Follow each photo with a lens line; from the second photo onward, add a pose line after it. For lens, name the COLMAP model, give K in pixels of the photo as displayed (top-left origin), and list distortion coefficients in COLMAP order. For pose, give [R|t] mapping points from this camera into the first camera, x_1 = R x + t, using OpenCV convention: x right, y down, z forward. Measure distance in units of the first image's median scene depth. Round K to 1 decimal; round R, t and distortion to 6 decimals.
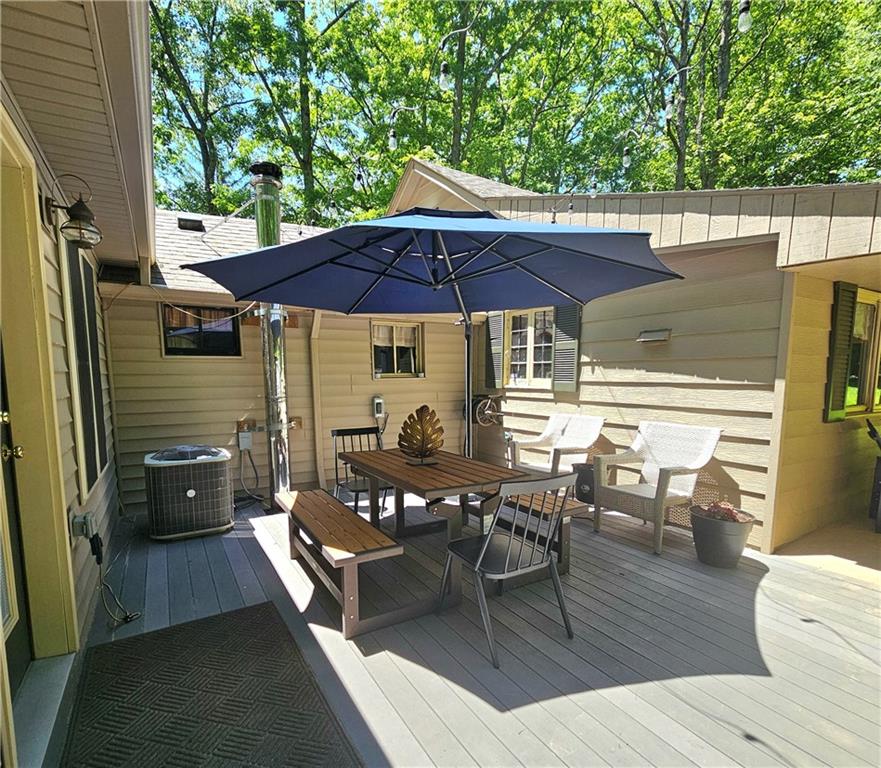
lens RADIAL K [[441.3, 0, 439.1], [0, 441.3, 383.6], [0, 0, 1]] dist [-0.001070, -0.003118]
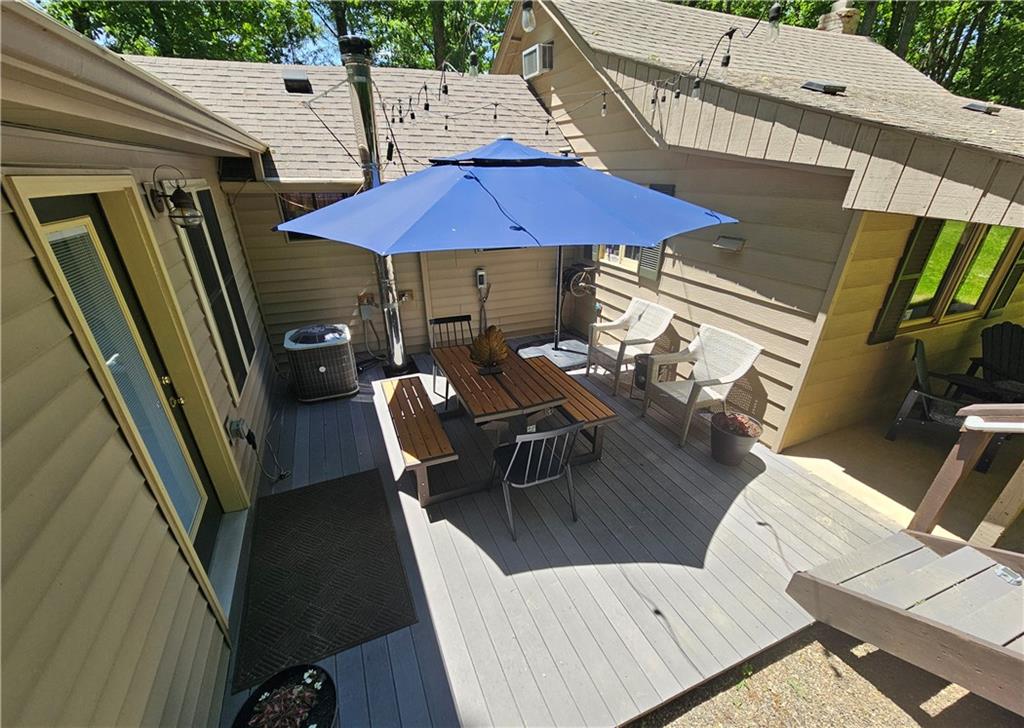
lens RADIAL K [[403.4, 0, 509.9], [0, 403.4, 364.4], [0, 0, 1]] dist [-0.001213, 0.000307]
pose [[0.993522, 0.050684, -0.101713, 0.097238], [-0.014224, 0.943456, 0.331194, -0.159138], [0.112748, -0.327602, 0.938065, -0.034479]]
